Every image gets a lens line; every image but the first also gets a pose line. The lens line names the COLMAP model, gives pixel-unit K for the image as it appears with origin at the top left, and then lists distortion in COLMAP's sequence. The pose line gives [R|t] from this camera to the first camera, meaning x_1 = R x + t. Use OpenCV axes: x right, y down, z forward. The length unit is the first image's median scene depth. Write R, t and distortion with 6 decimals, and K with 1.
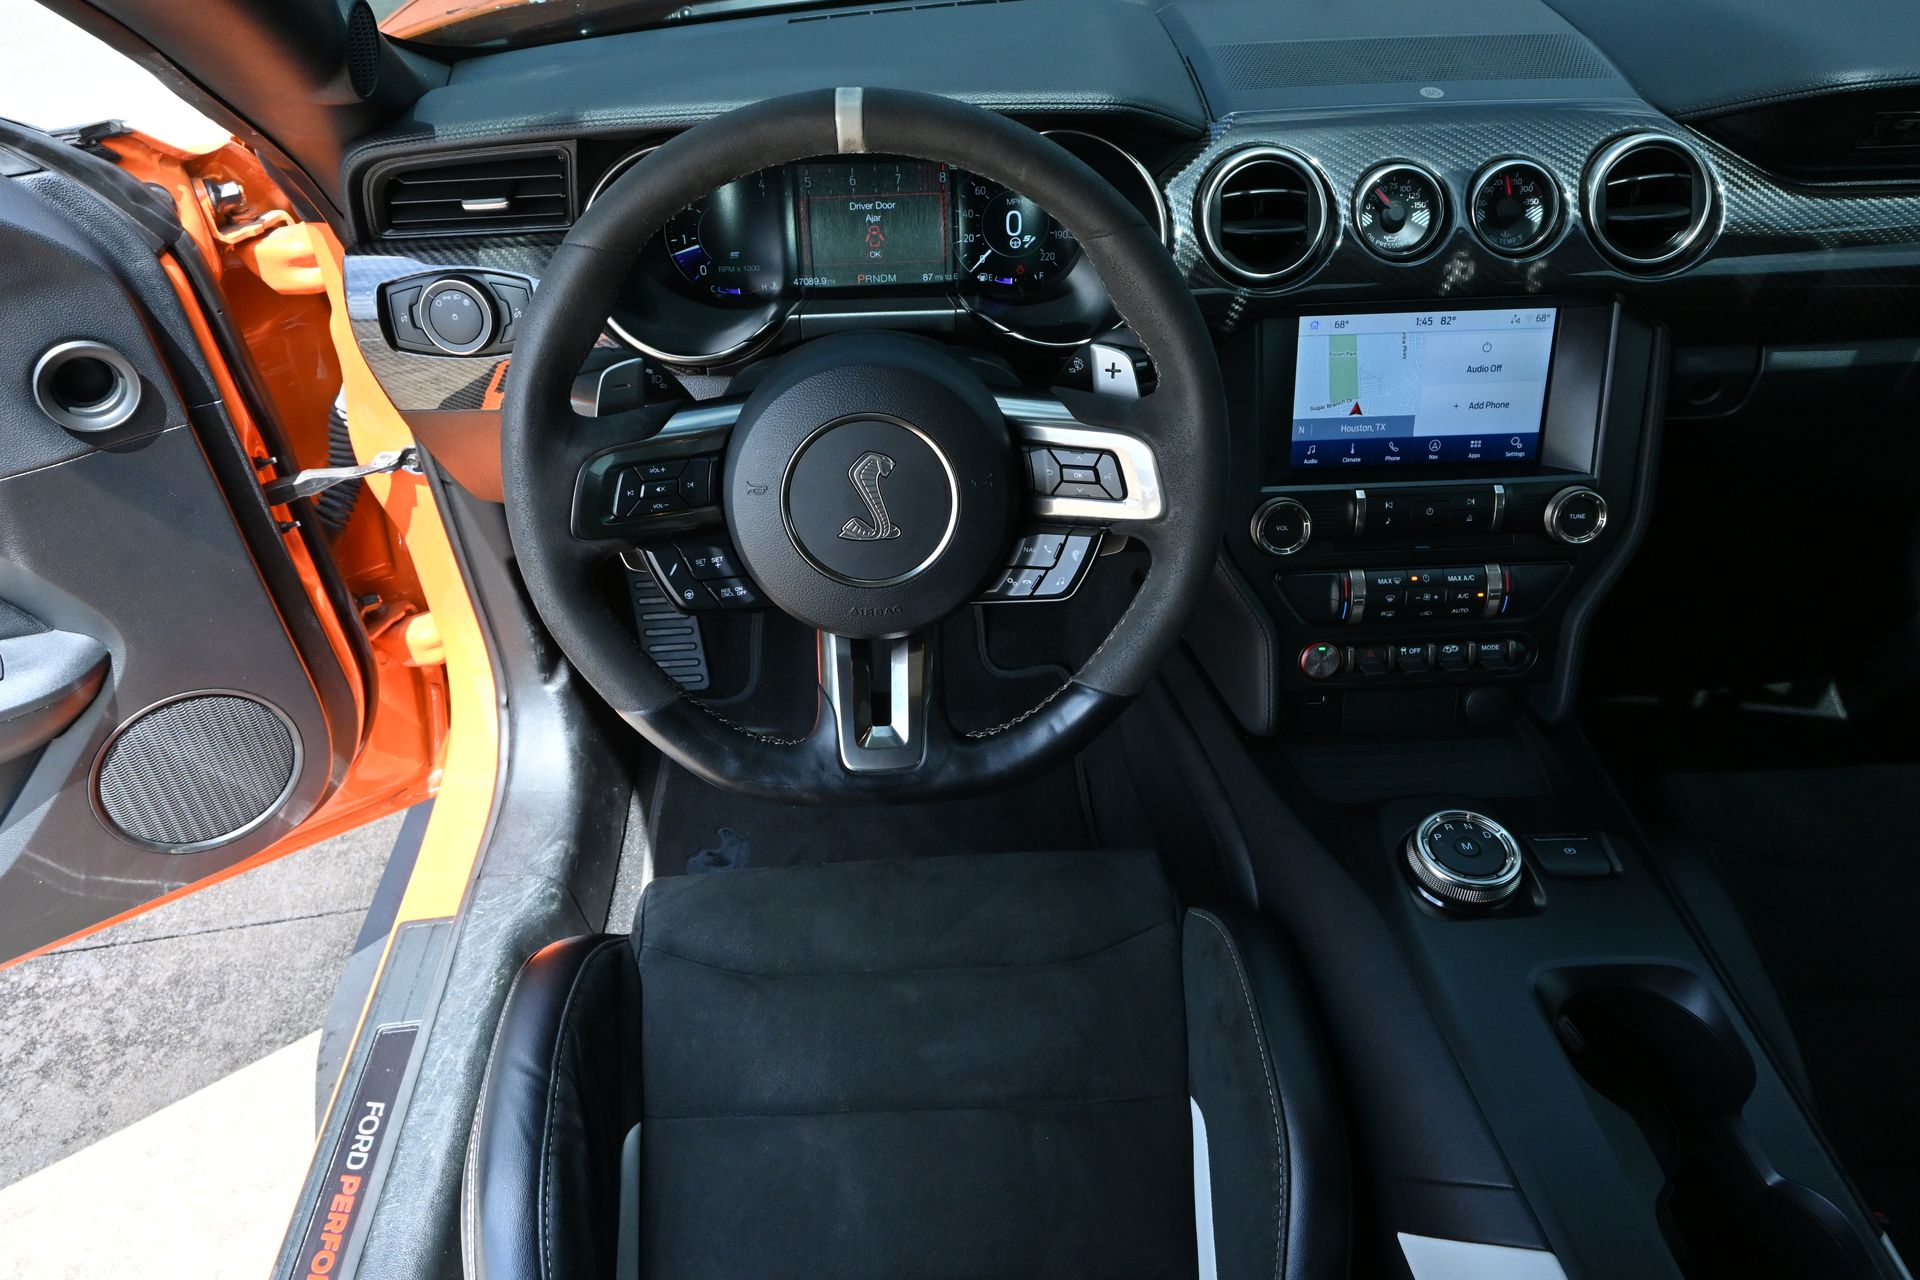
lens RADIAL K [[1324.7, 0, 962.6], [0, 1324.7, 642.6], [0, 0, 1]] dist [-0.009894, 0.001569]
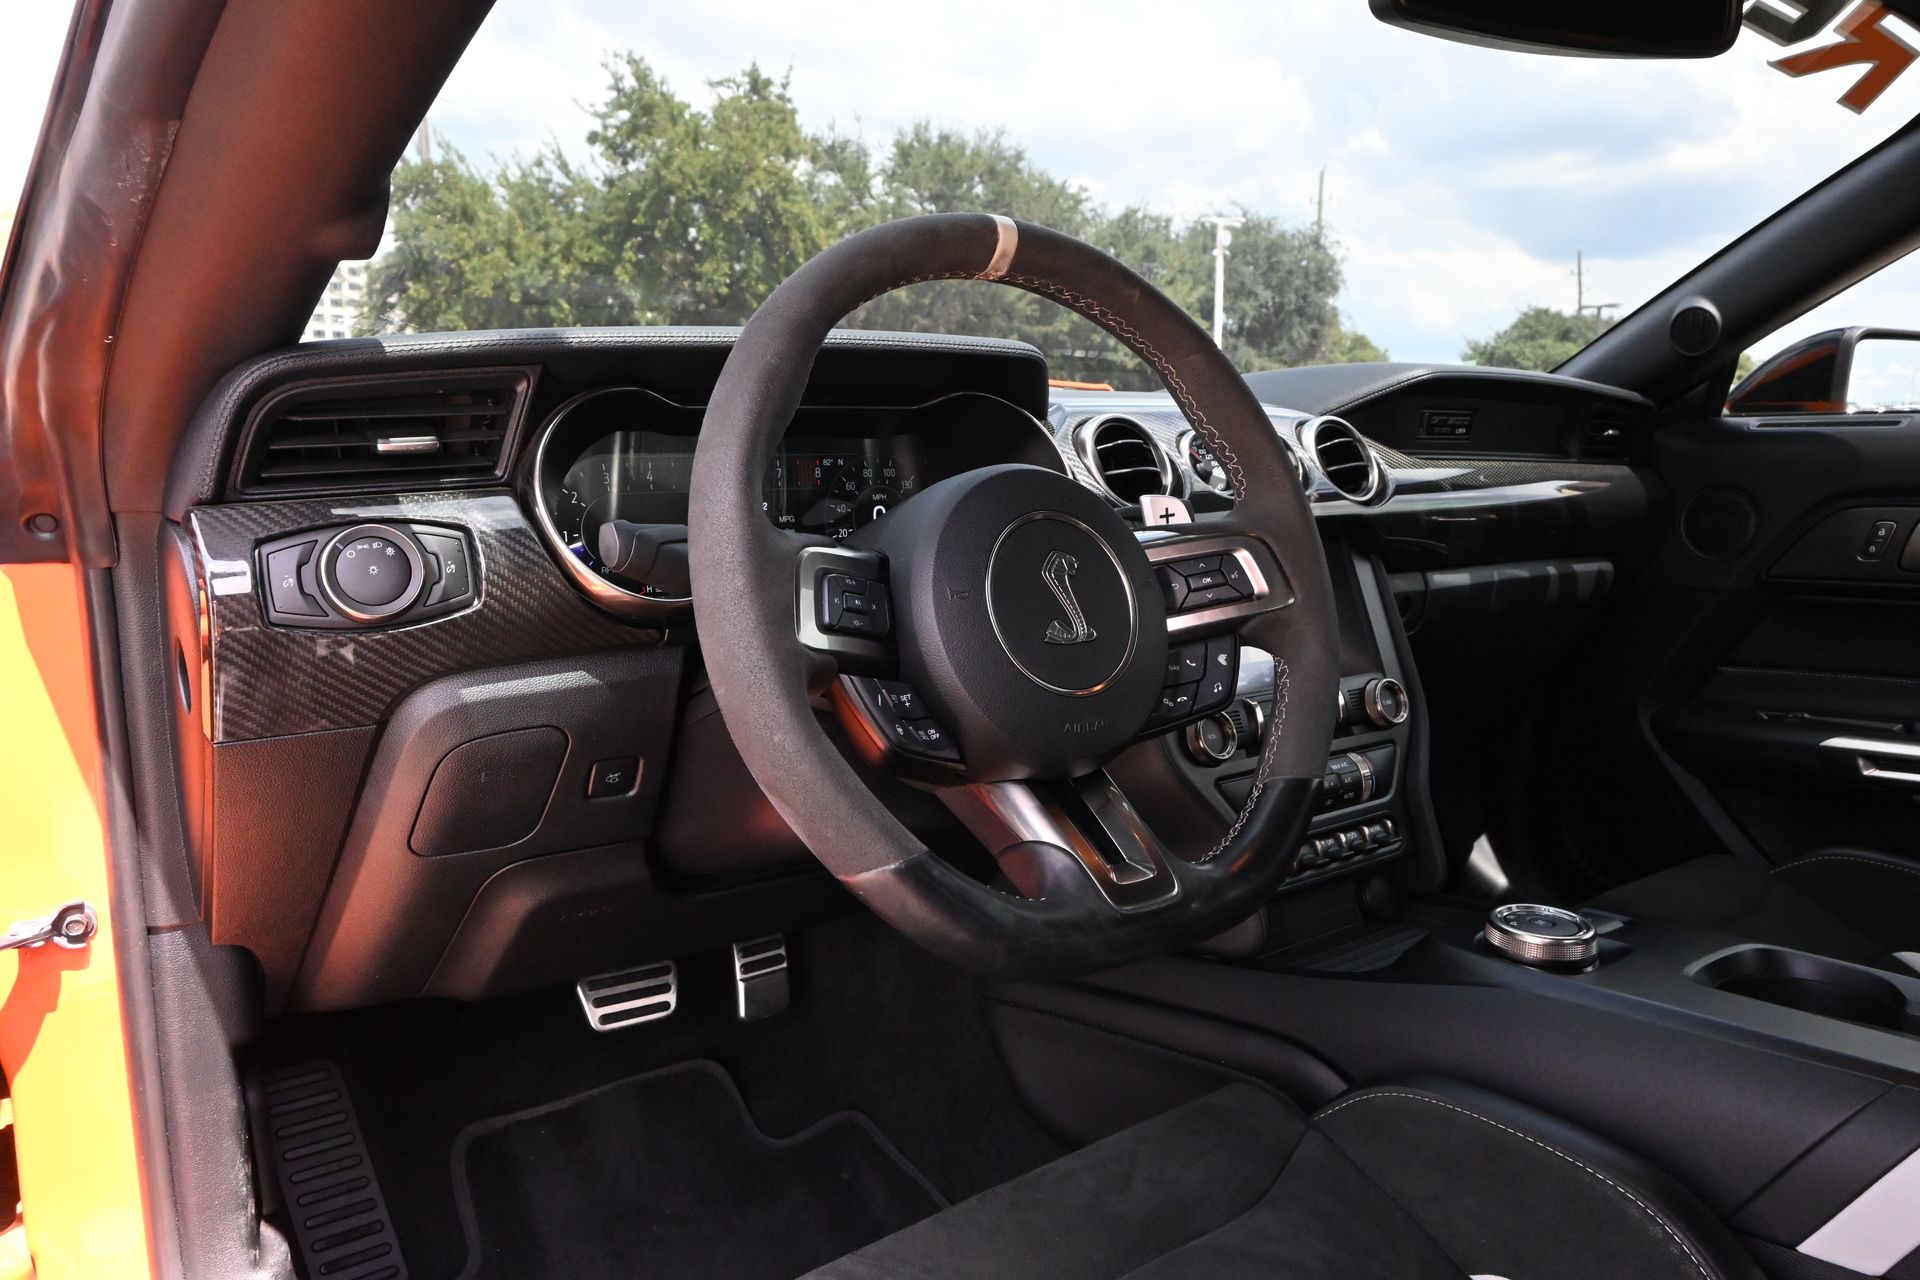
lens RADIAL K [[1324.7, 0, 960.7], [0, 1324.7, 649.3], [0, 0, 1]] dist [-0.009894, 0.001569]
pose [[0.828760, -0.071440, 0.555025, -0.504192], [0.341173, 0.850674, -0.399943, 0.206816], [-0.443573, 0.520816, 0.729379, 0.294582]]
